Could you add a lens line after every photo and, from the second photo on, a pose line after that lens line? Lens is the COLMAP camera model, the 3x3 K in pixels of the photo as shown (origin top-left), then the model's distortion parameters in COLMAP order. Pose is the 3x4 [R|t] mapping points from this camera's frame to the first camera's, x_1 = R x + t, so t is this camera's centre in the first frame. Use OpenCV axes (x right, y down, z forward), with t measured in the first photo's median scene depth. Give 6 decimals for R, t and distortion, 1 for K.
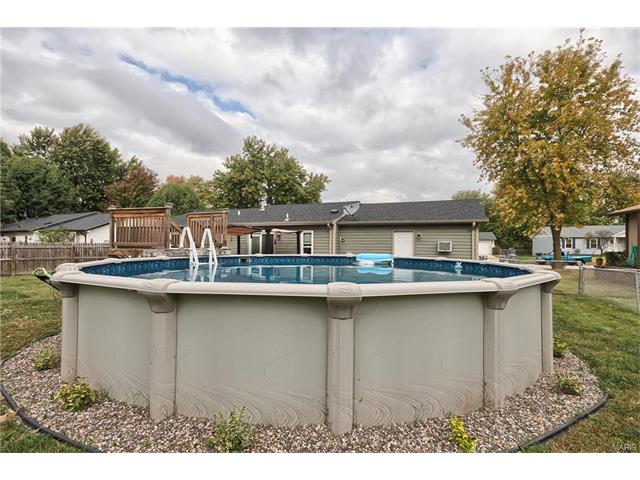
lens RADIAL K [[298.5, 0, 326.6], [0, 298.5, 239.0], [0, 0, 1]] dist [0.001828, 0.000853]
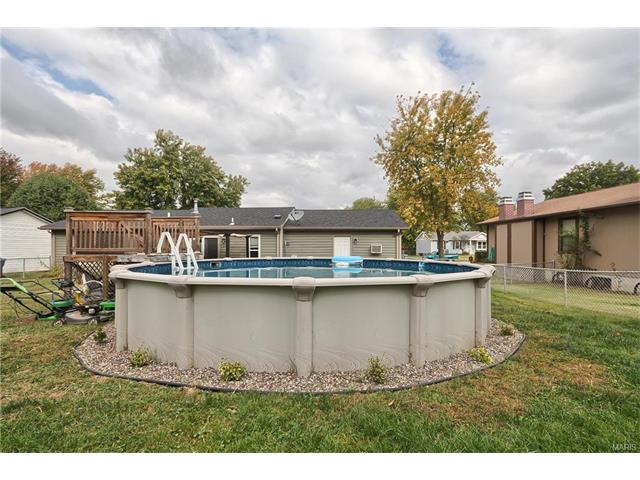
lens RADIAL K [[298.5, 0, 326.6], [0, 298.5, 239.0], [0, 0, 1]] dist [0.001828, 0.000853]
pose [[0.945842, 0.003311, 0.324609, -0.156529], [-0.001035, 0.999974, -0.007186, -0.005783], [-0.324625, 0.006461, 0.945821, -0.062675]]
